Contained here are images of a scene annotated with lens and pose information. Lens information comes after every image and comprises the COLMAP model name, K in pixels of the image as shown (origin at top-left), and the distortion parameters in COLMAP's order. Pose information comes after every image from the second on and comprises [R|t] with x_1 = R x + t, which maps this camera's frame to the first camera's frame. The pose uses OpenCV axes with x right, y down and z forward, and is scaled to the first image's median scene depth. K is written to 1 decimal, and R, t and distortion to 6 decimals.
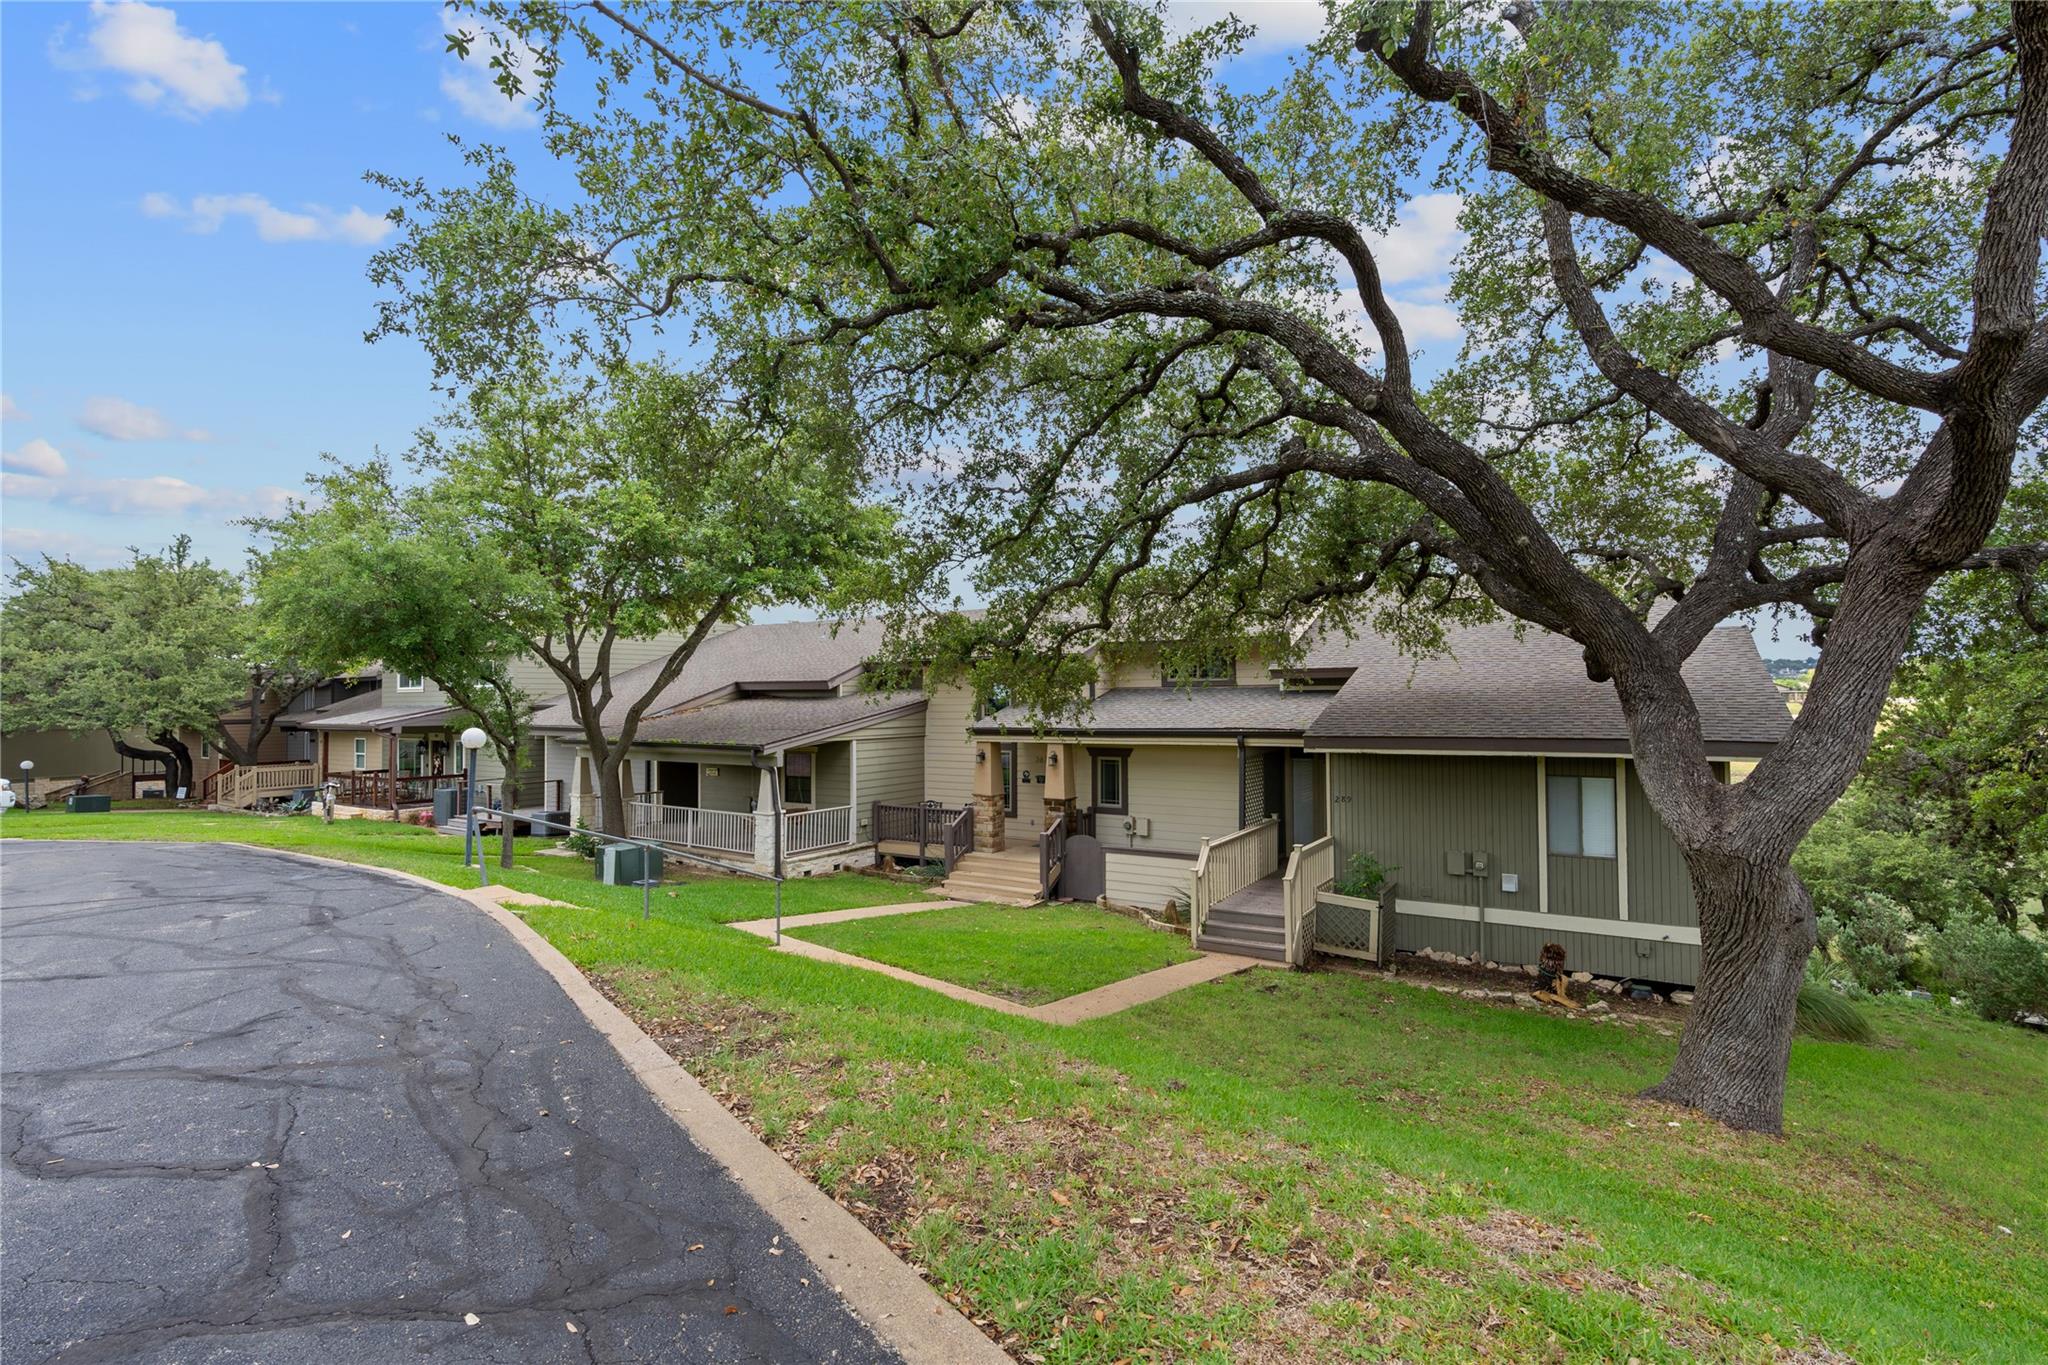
lens RADIAL K [[948.7, 0, 1008.7], [0, 948.7, 685.3], [0, 0, 1]] dist [-0.003701, 0.001225]
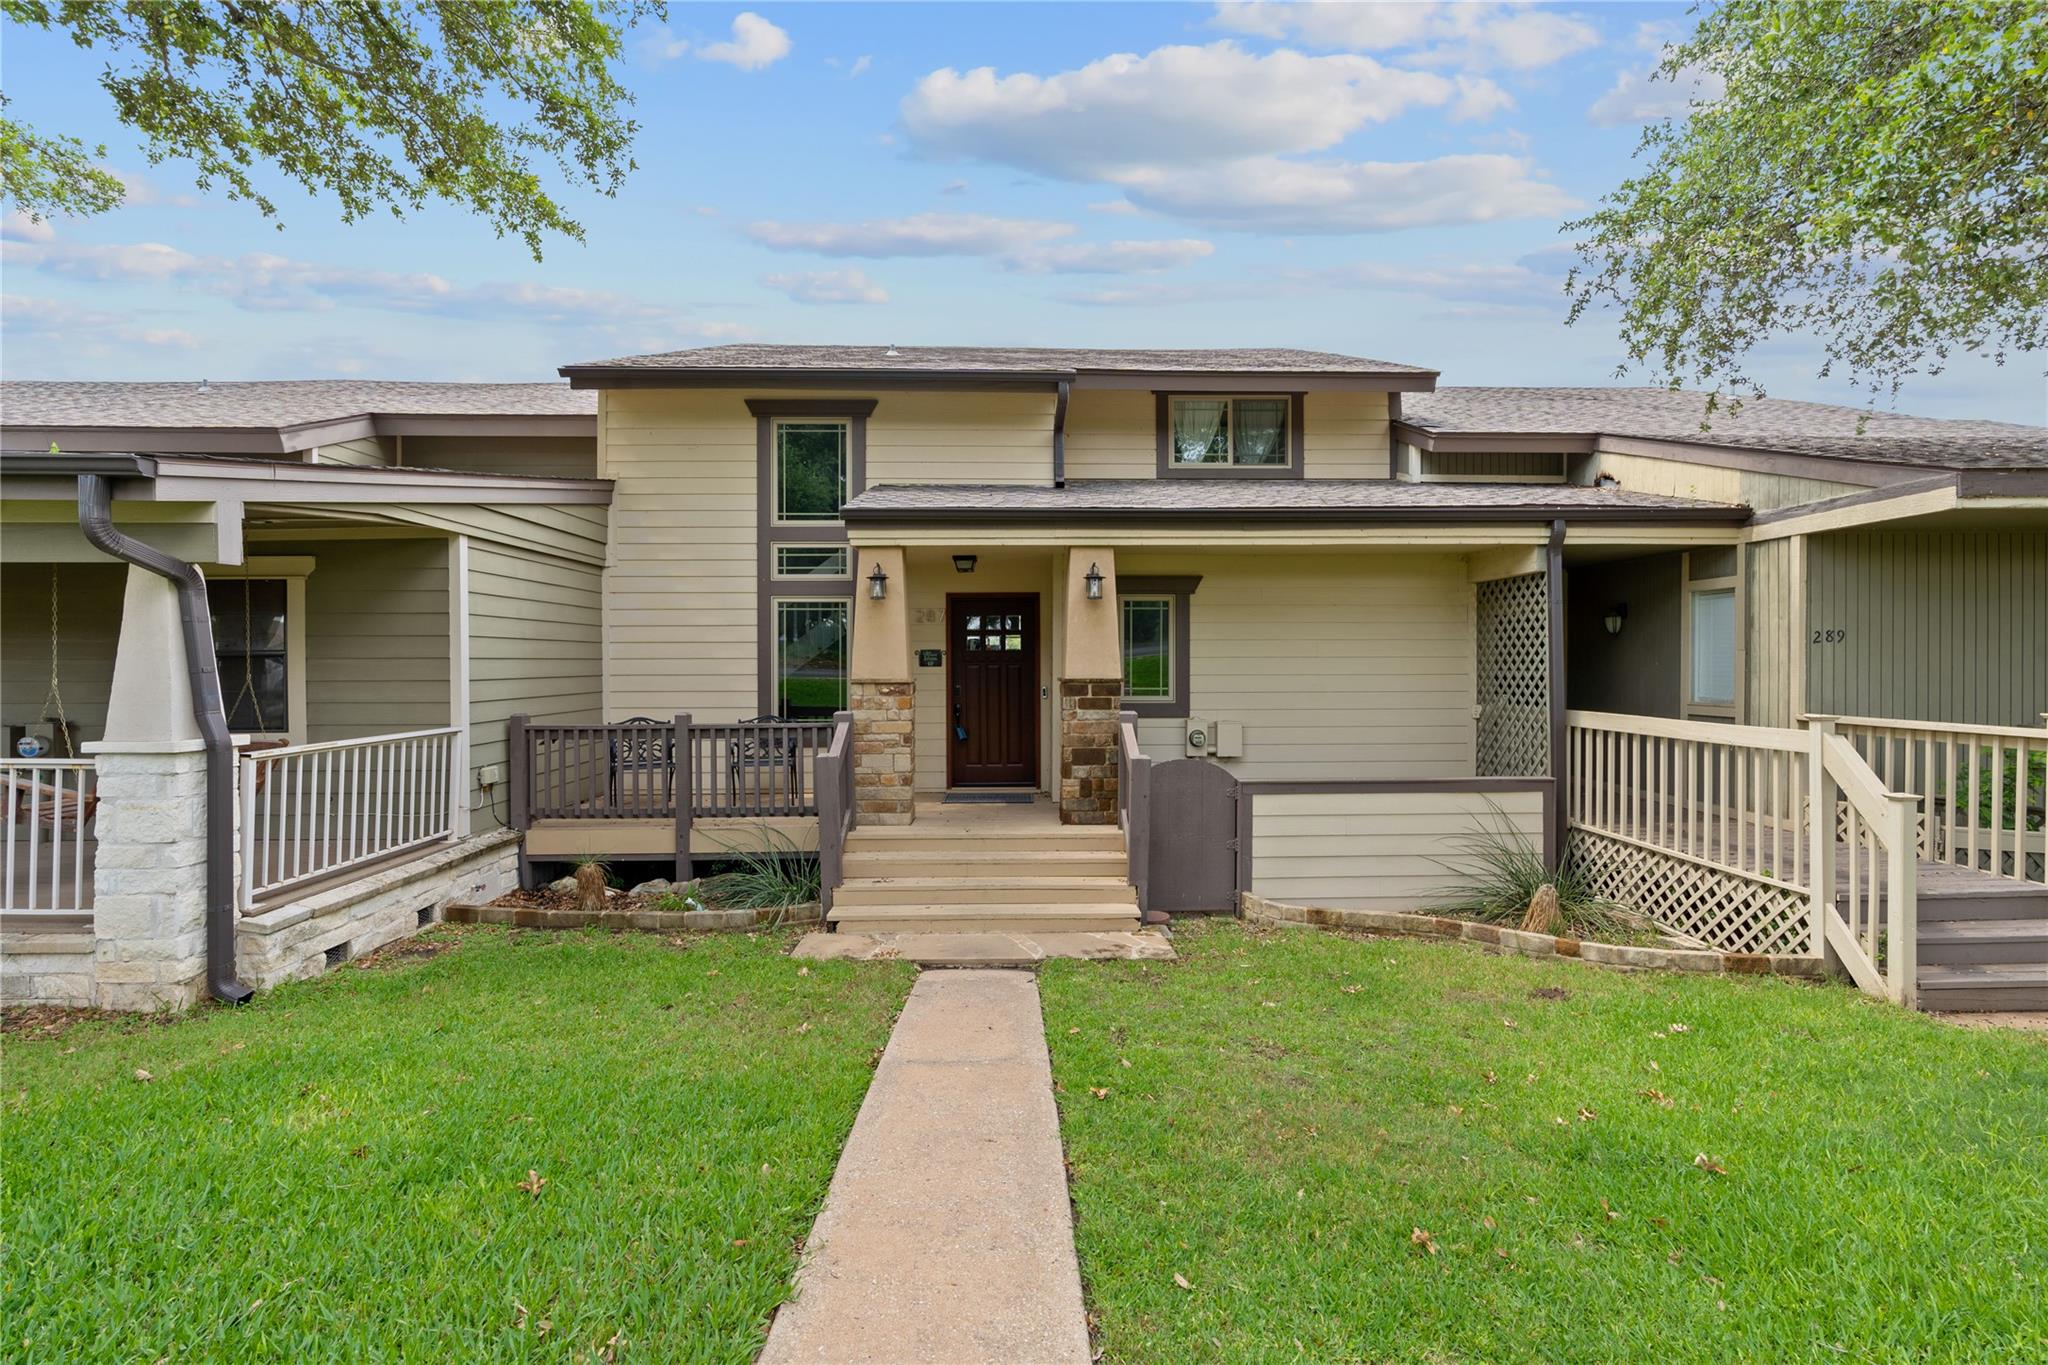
lens RADIAL K [[948.7, 0, 1035.3], [0, 948.7, 667.4], [0, 0, 1]] dist [-0.003701, 0.001225]
pose [[0.819275, 0.001553, 0.573399, -0.194365], [-0.014185, 0.999745, 0.017559, 0.098706], [-0.573226, -0.022519, 0.819088, 0.616777]]
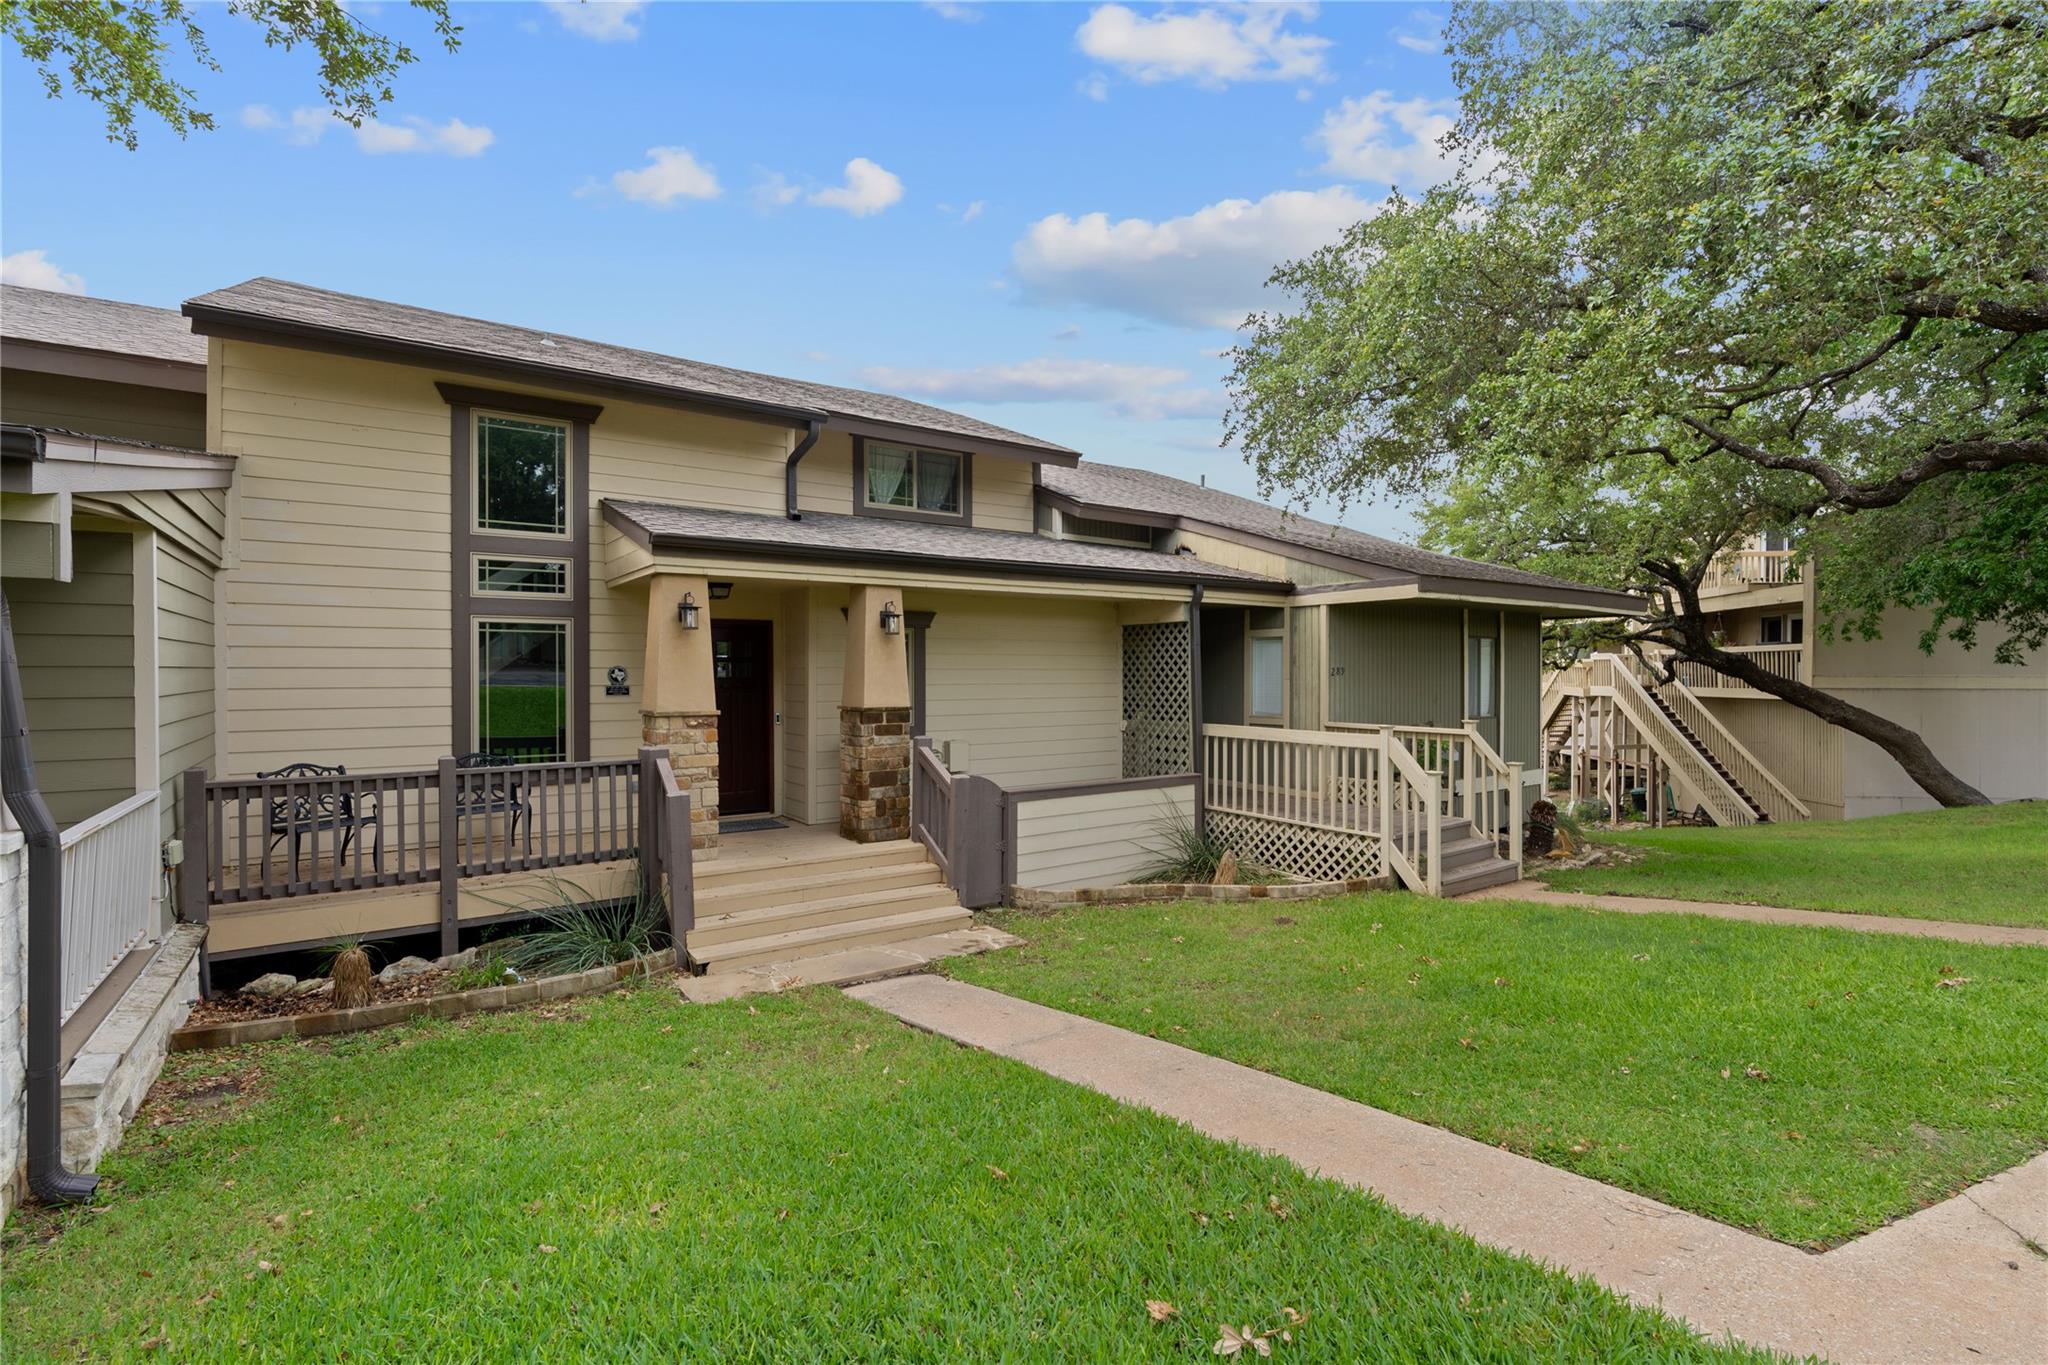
lens RADIAL K [[948.7, 0, 1034.2], [0, 948.7, 672.3], [0, 0, 1]] dist [-0.003701, 0.001225]
pose [[0.354716, 0.005068, 0.934961, -0.323598], [-0.021574, 0.999763, 0.002766, 0.091727], [-0.934725, -0.021152, 0.354741, 0.708469]]
